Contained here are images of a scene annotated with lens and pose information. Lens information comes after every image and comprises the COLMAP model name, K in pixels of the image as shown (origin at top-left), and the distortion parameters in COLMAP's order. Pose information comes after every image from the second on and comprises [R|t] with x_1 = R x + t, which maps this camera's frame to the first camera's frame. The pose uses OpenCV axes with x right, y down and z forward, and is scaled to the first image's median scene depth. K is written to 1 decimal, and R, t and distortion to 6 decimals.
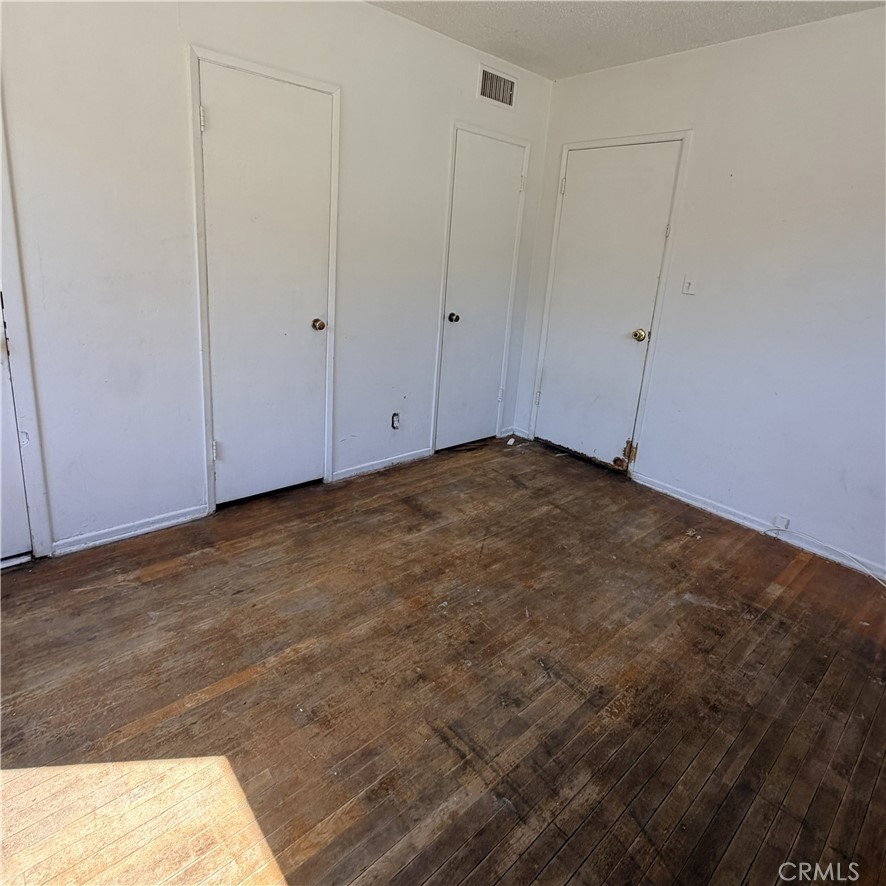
lens RADIAL K [[527.1, 0, 442.9], [0, 527.1, 377.7], [0, 0, 1]] dist [-0.000952, -0.000455]
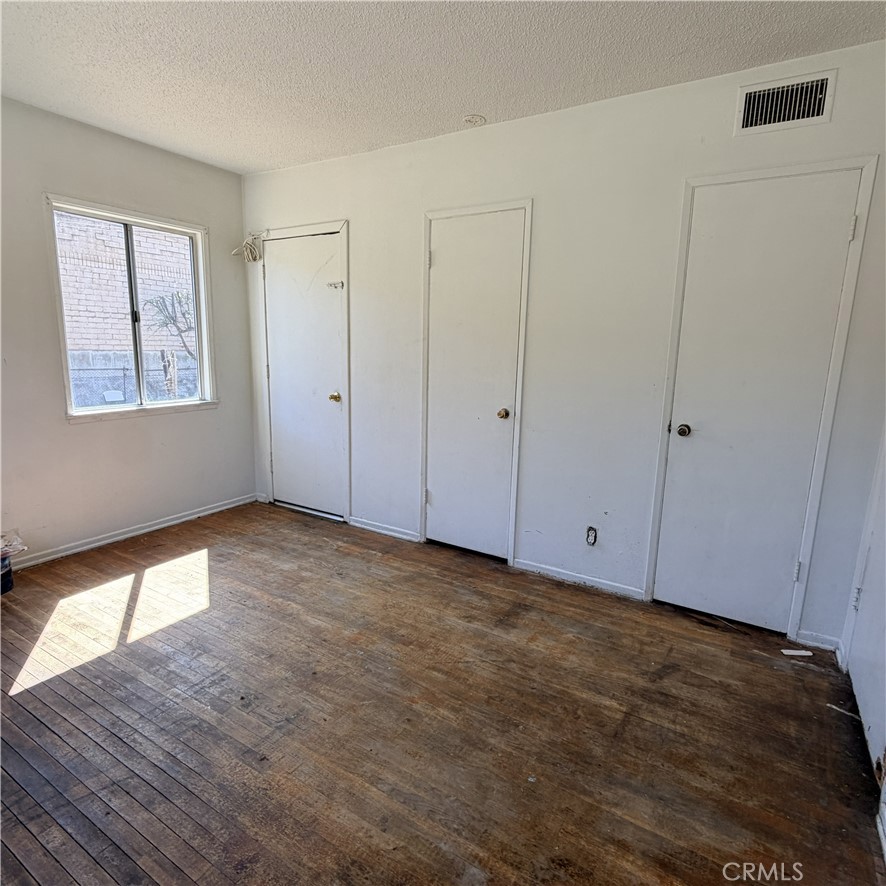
lens RADIAL K [[527.4, 0, 443.0], [0, 527.4, 443.0], [0, 0, 1]] dist [-0.000840, 0.000849]
pose [[0.291432, 0.118858, -0.949179, 0.787398], [-0.232673, 0.971259, 0.050184, -0.067002], [0.927863, 0.206223, 0.310711, 0.551429]]
